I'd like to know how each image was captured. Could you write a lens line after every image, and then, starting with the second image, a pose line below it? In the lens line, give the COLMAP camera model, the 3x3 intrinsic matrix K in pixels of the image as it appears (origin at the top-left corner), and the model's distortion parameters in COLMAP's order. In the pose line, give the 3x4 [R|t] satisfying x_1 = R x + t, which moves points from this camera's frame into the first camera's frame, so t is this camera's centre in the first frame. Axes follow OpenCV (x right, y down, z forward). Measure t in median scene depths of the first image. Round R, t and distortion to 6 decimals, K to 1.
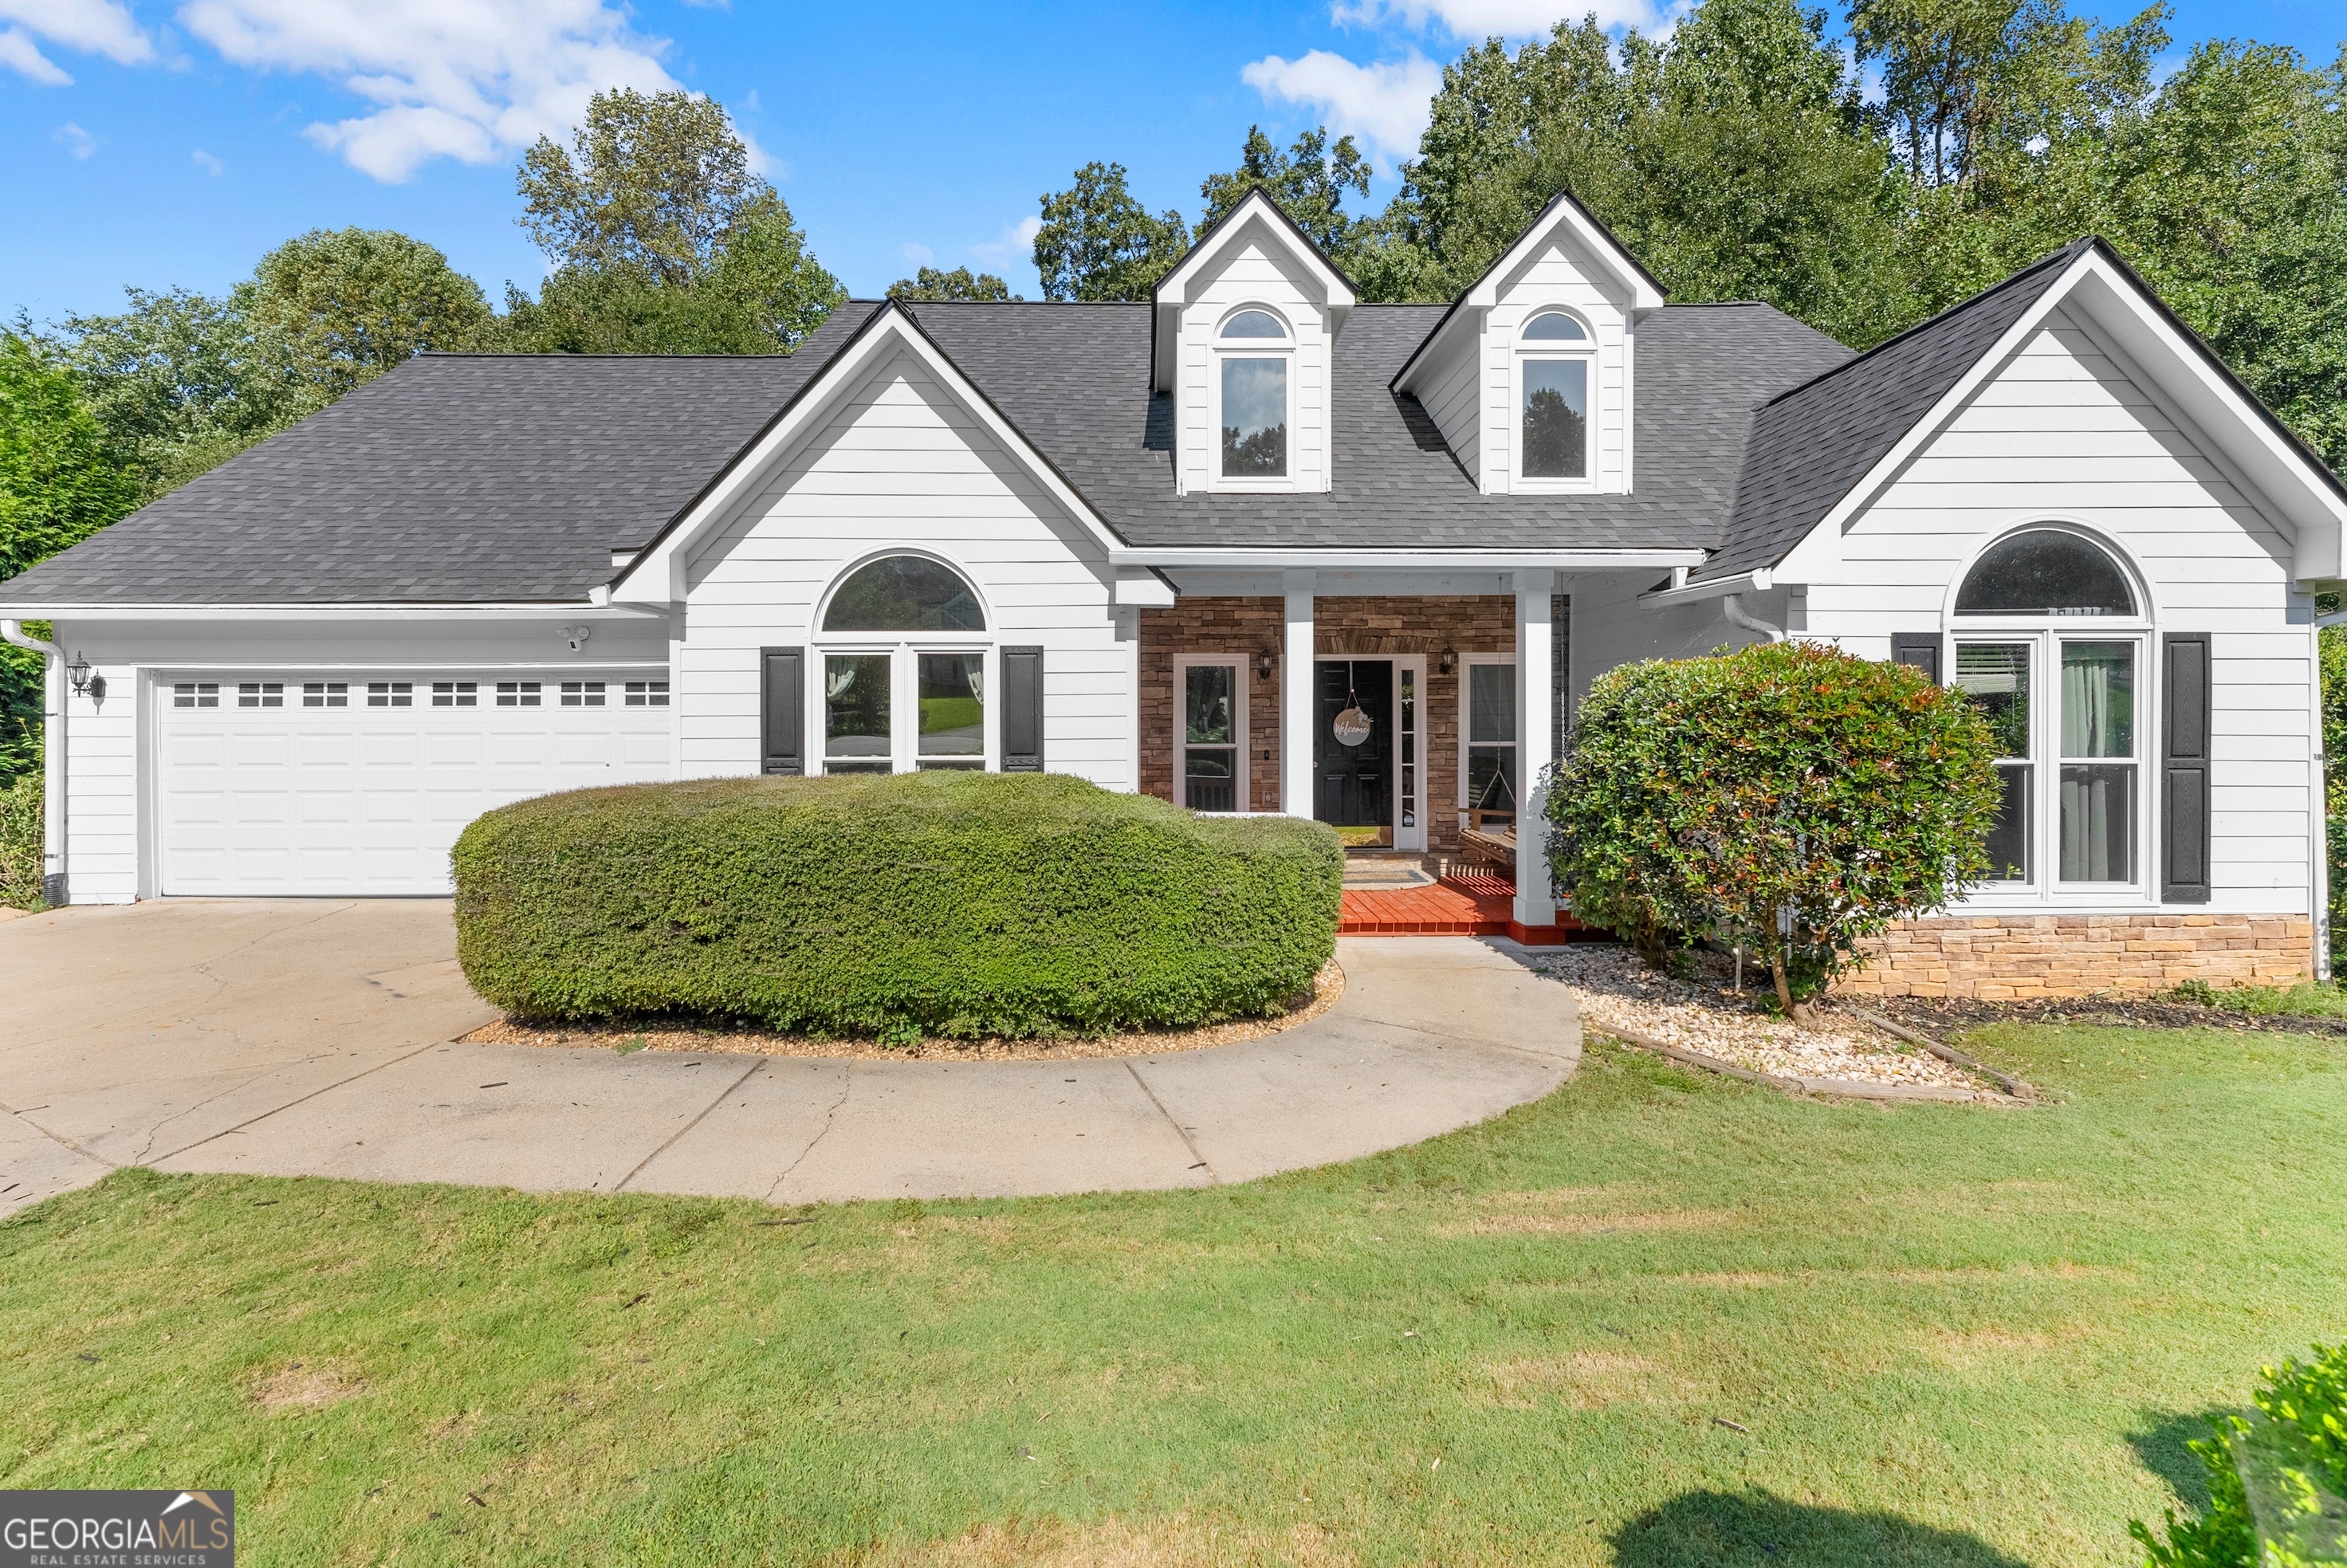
lens RADIAL K [[978.9, 0, 1168.4], [0, 978.9, 717.4], [0, 0, 1]] dist [0.000931, 0.000094]
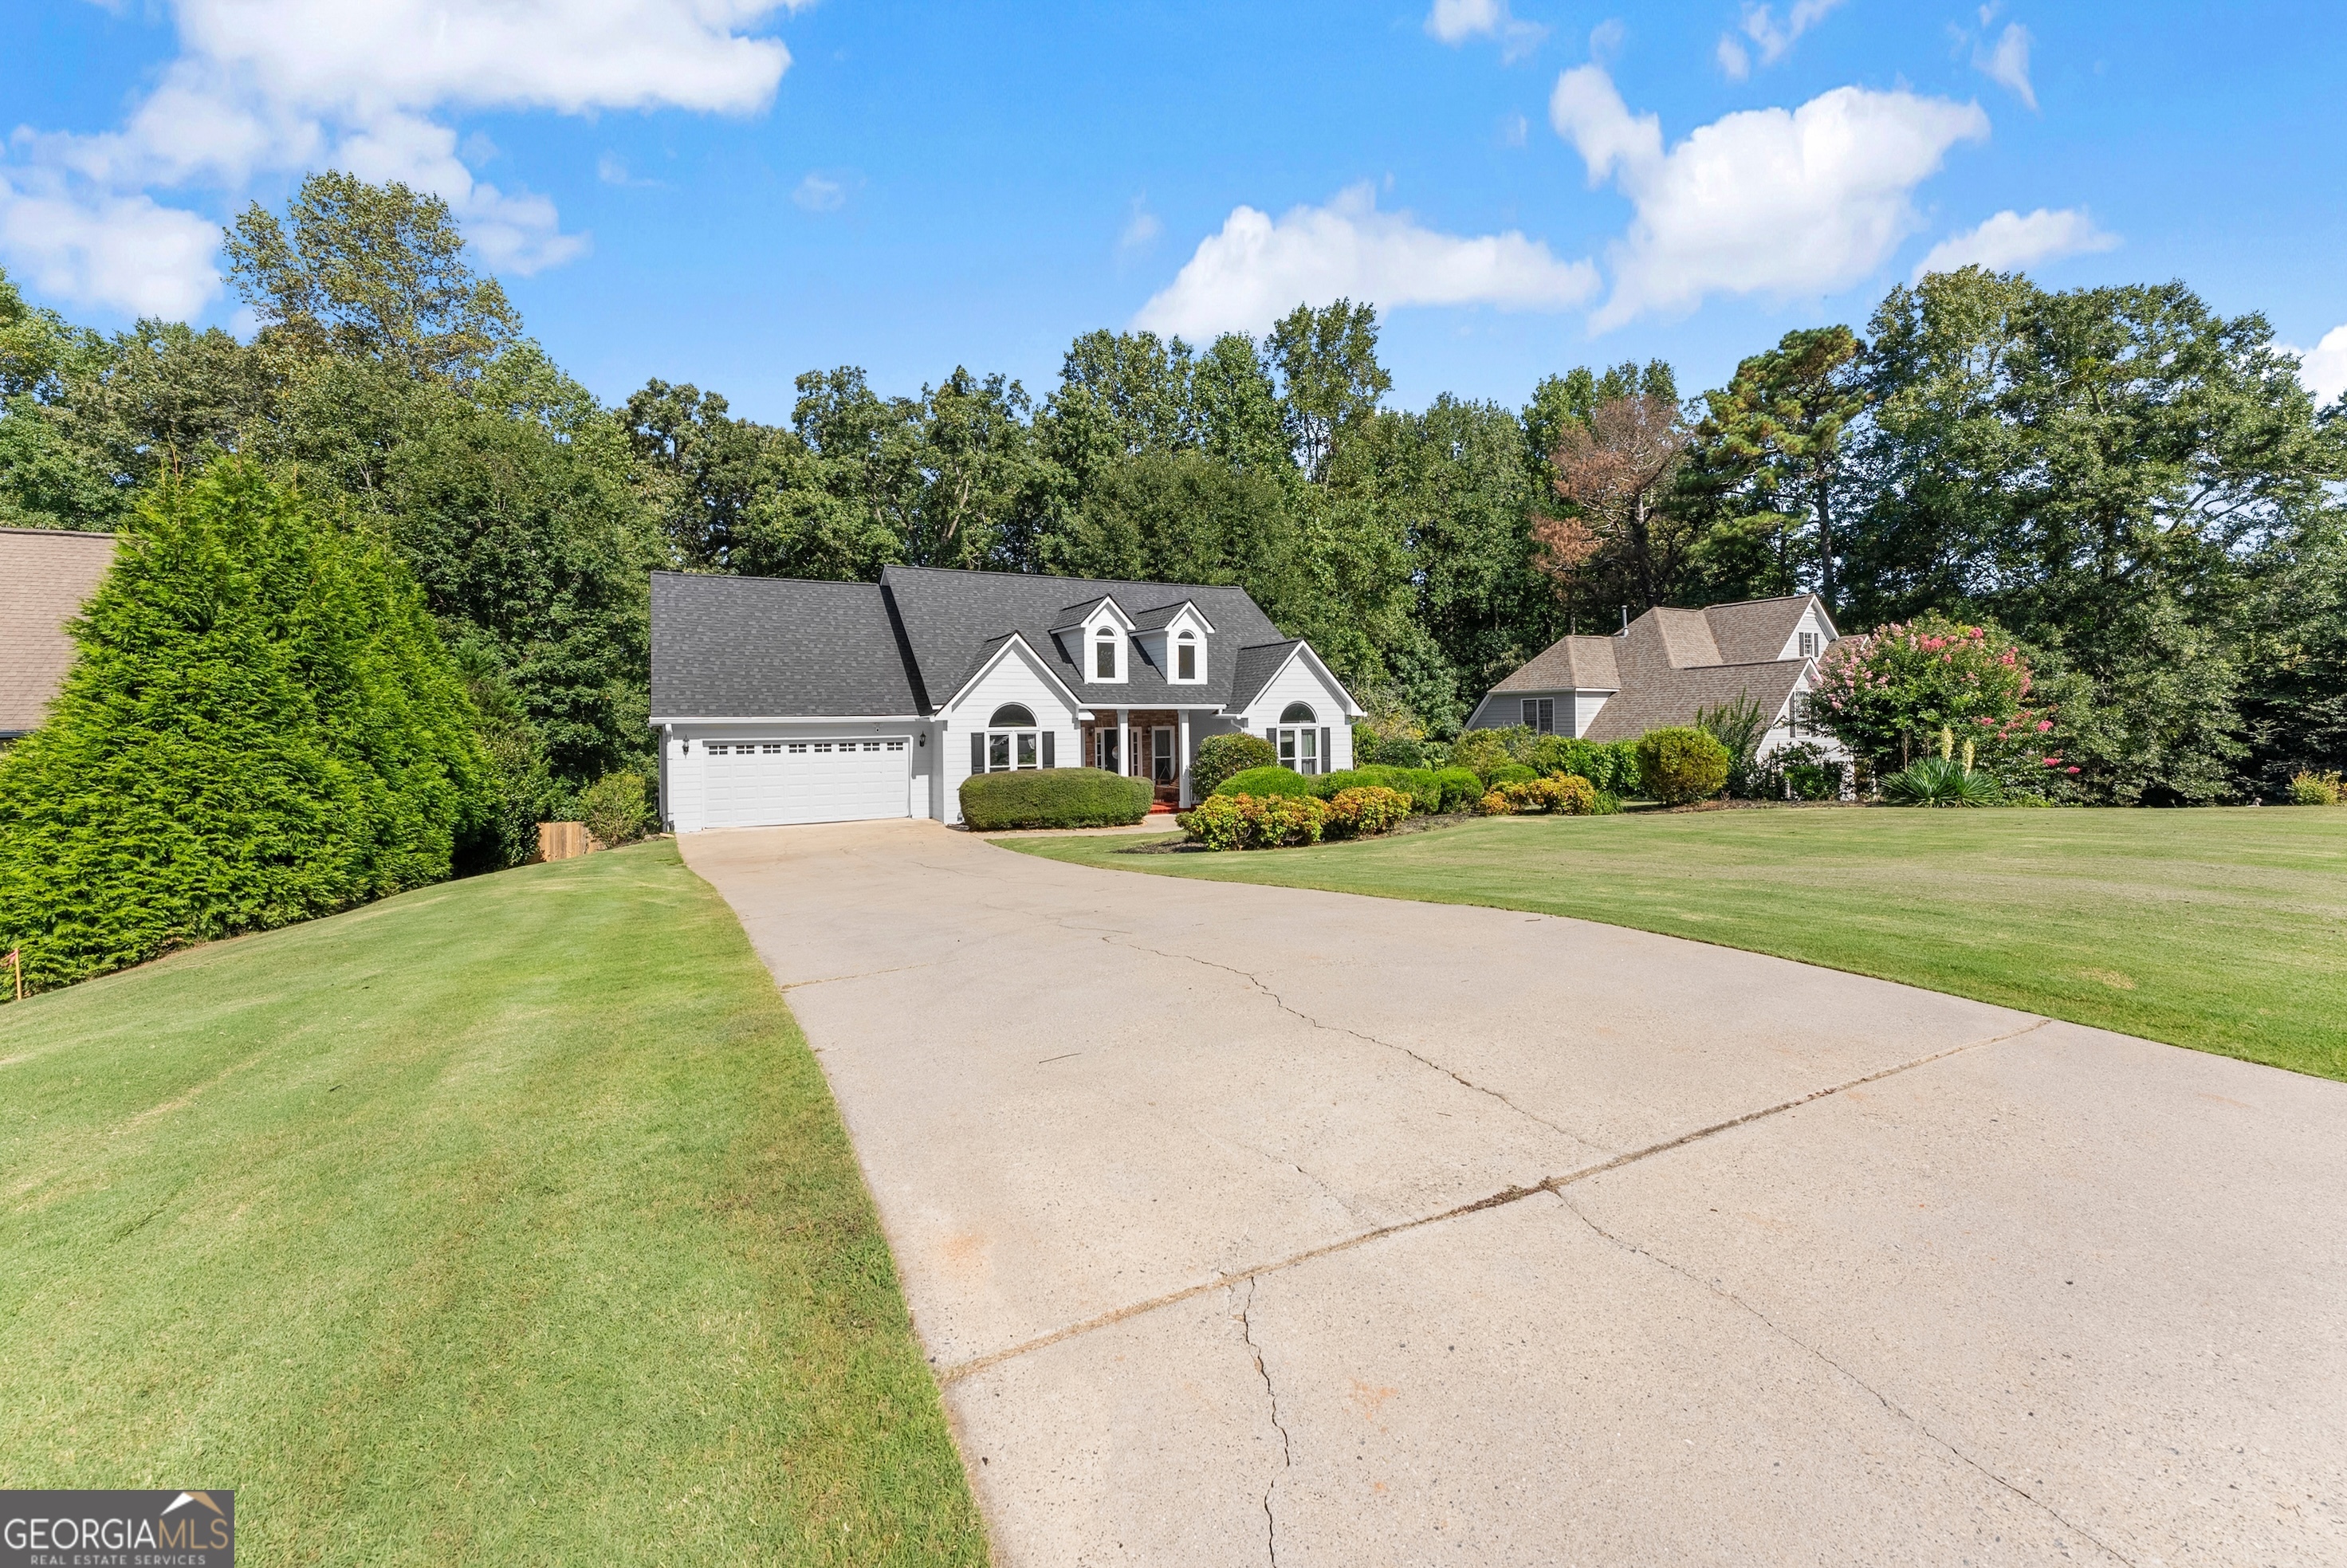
lens RADIAL K [[952.6, 0, 1200.8], [0, 952.6, 705.9], [0, 0, 1]] dist [-0.001889, -0.000130]
pose [[0.880561, 0.001275, 0.473931, -1.222036], [0.011457, 0.999647, -0.023975, -0.076028], [-0.473794, 0.026541, 0.880235, -2.090370]]
